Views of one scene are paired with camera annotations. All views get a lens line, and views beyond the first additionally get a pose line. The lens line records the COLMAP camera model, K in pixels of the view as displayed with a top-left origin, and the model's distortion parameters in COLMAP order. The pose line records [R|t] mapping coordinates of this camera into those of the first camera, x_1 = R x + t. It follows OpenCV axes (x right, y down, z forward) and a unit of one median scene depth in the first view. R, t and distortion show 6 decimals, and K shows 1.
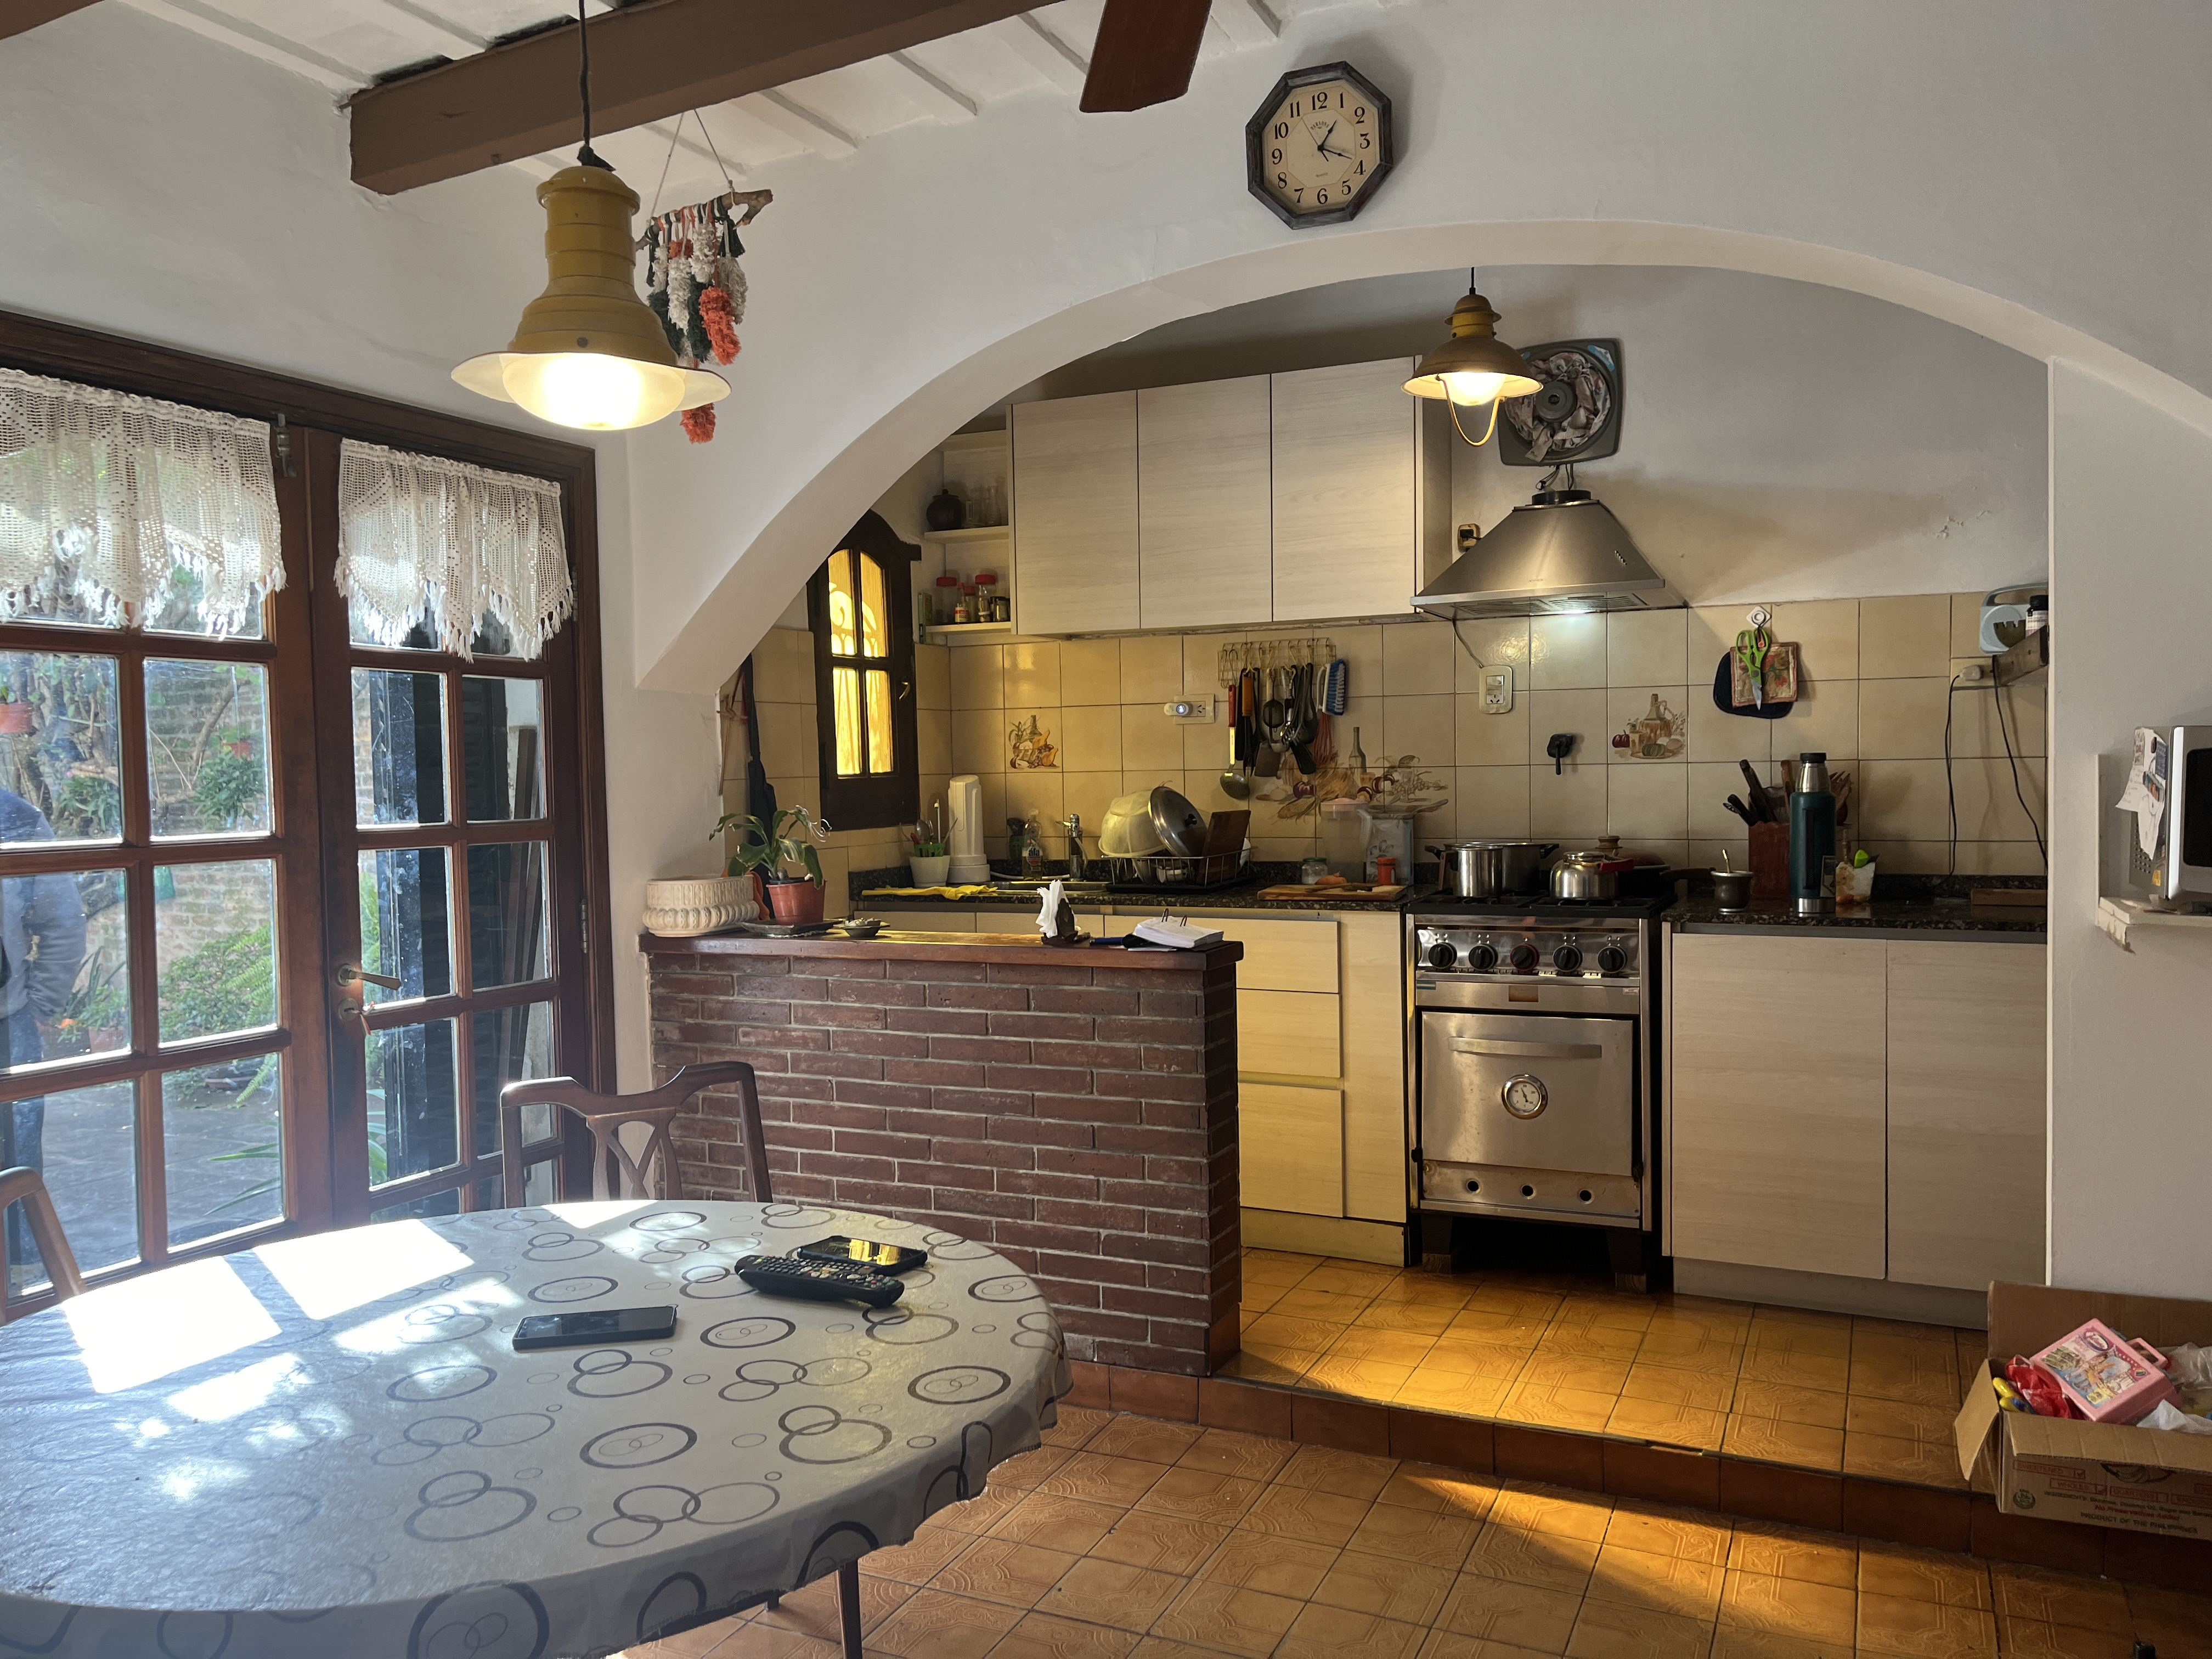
lens RADIAL K [[1655.9, 0, 1106.0], [0, 1655.9, 829.5], [0, 0, 1]] dist [0.023019, -0.052321]
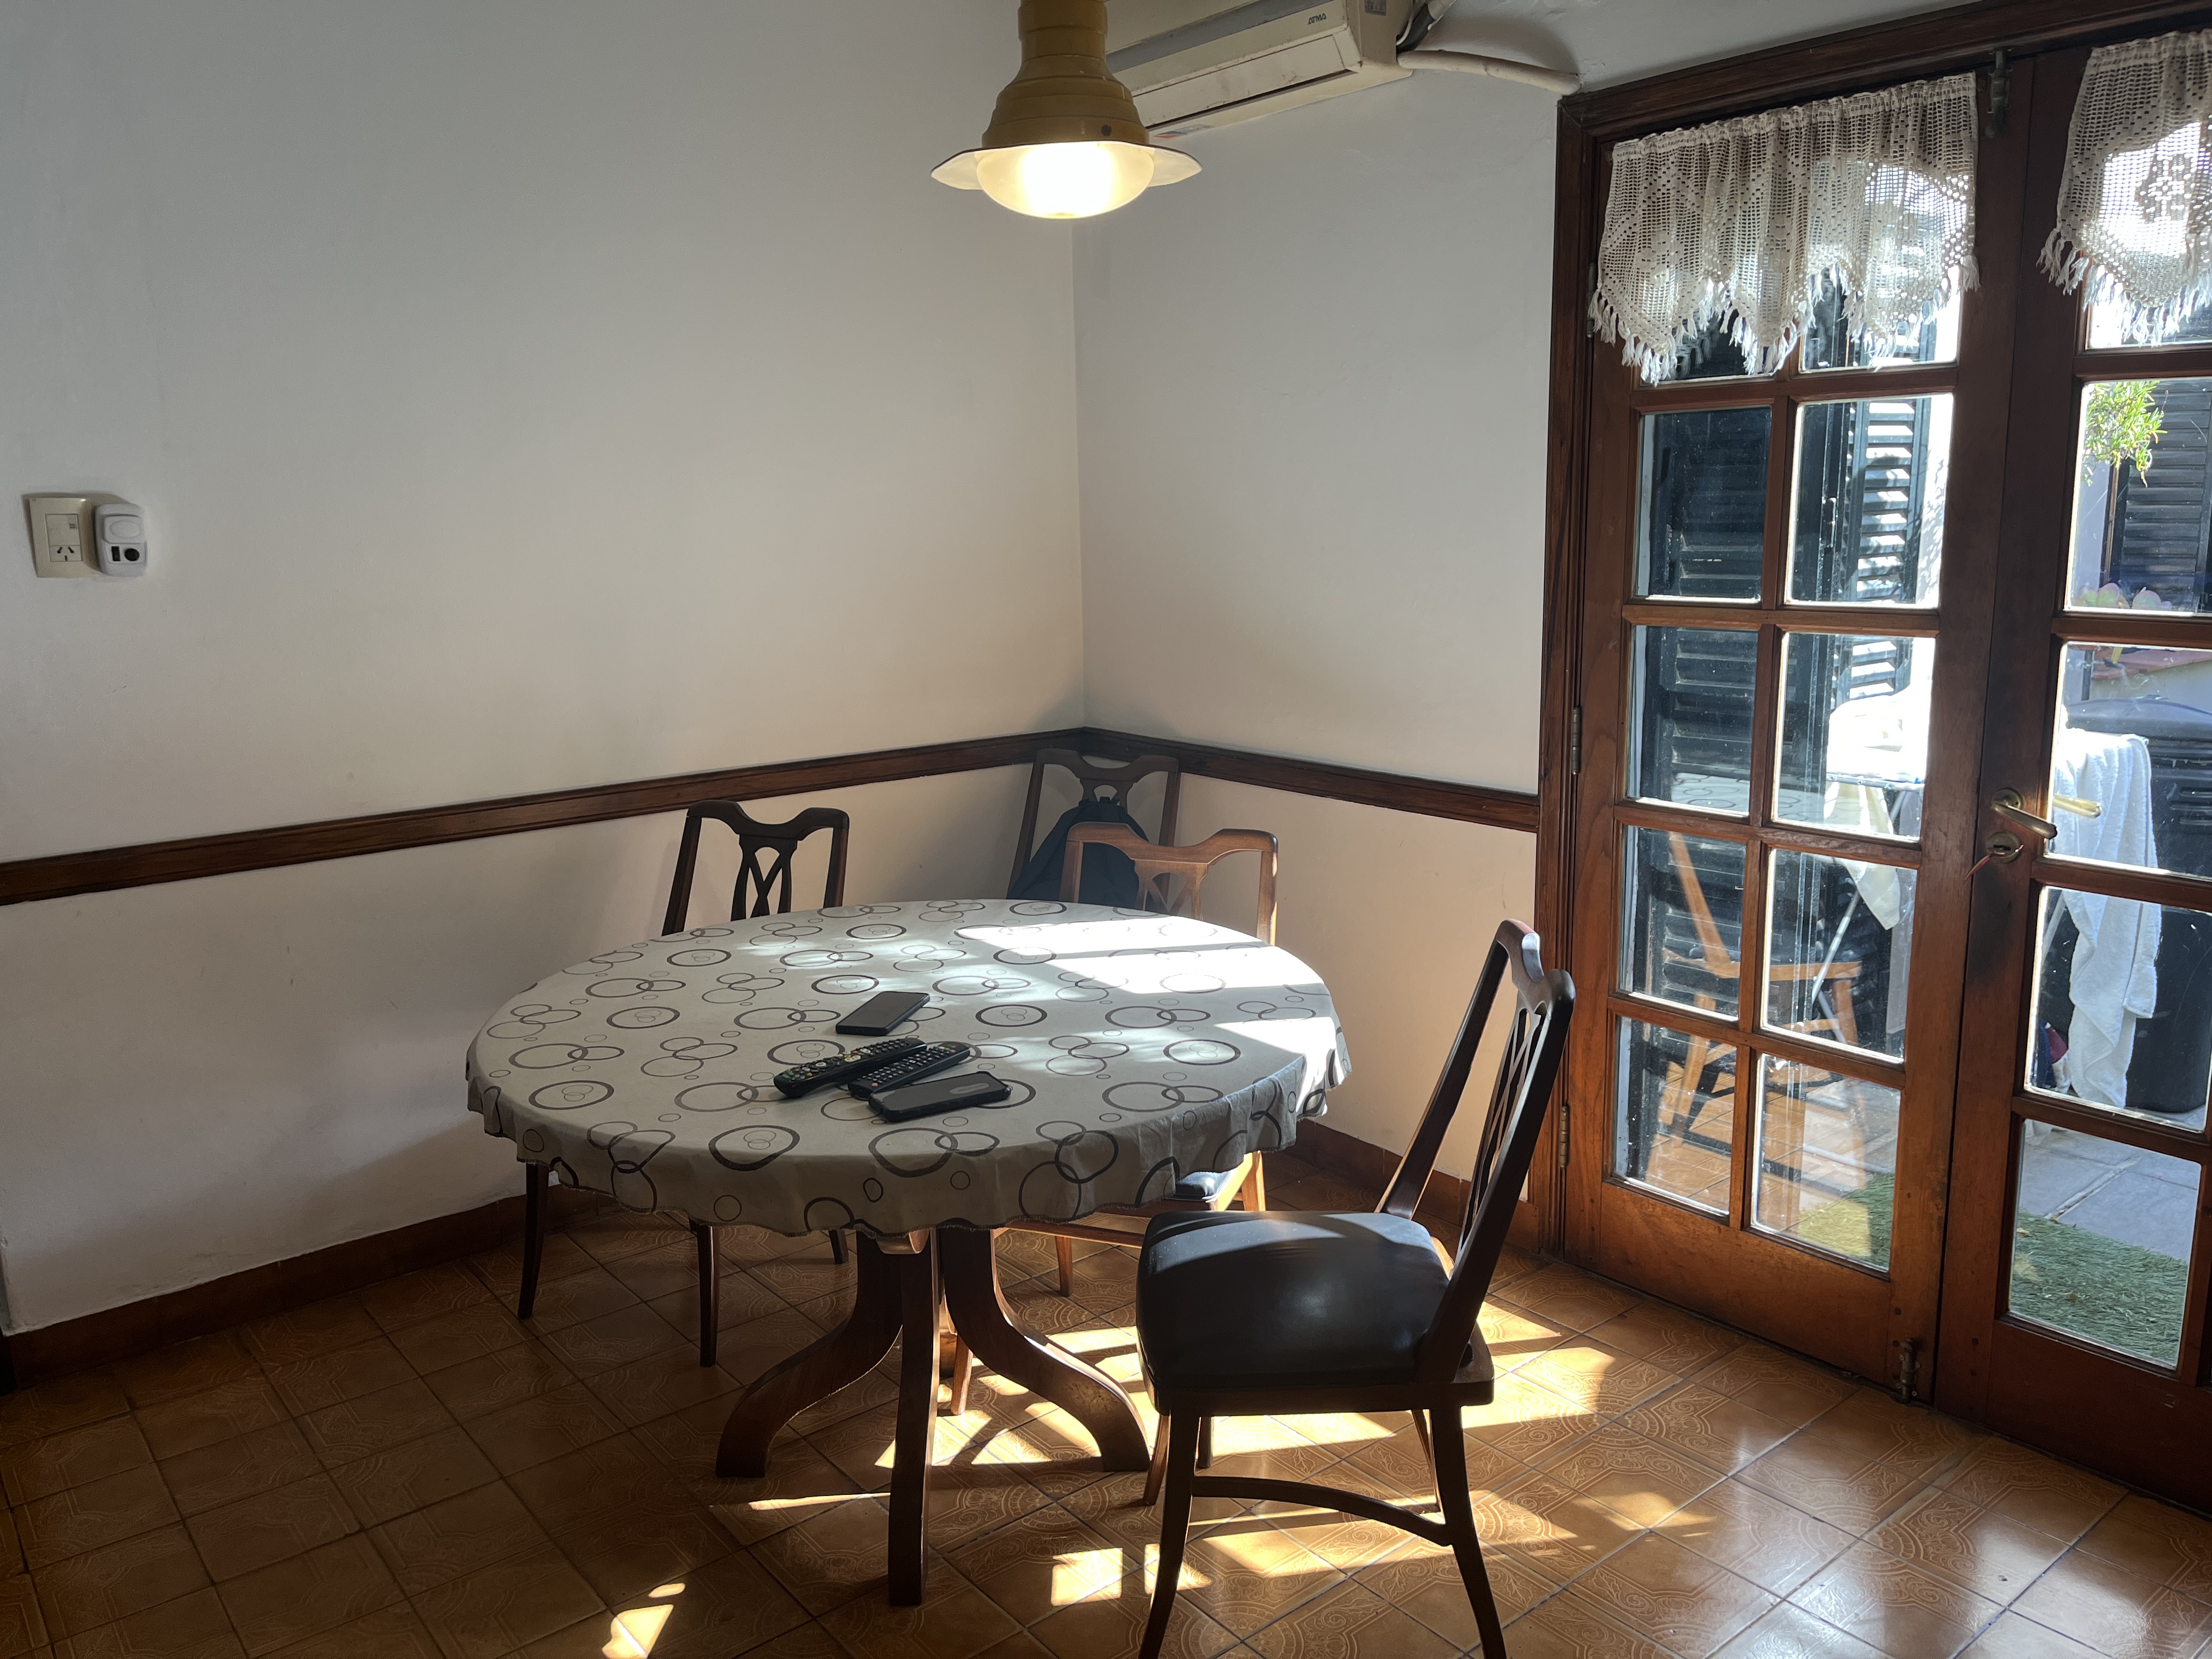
lens RADIAL K [[1655.9, 0, 1106.0], [0, 1655.9, 829.5], [0, 0, 1]] dist [0.023019, -0.052321]
pose [[-0.439479, 0.186876, -0.878598, 0.621034], [-0.016299, 0.976299, 0.215810, -0.092676], [0.898105, 0.109165, -0.426017, 1.519664]]
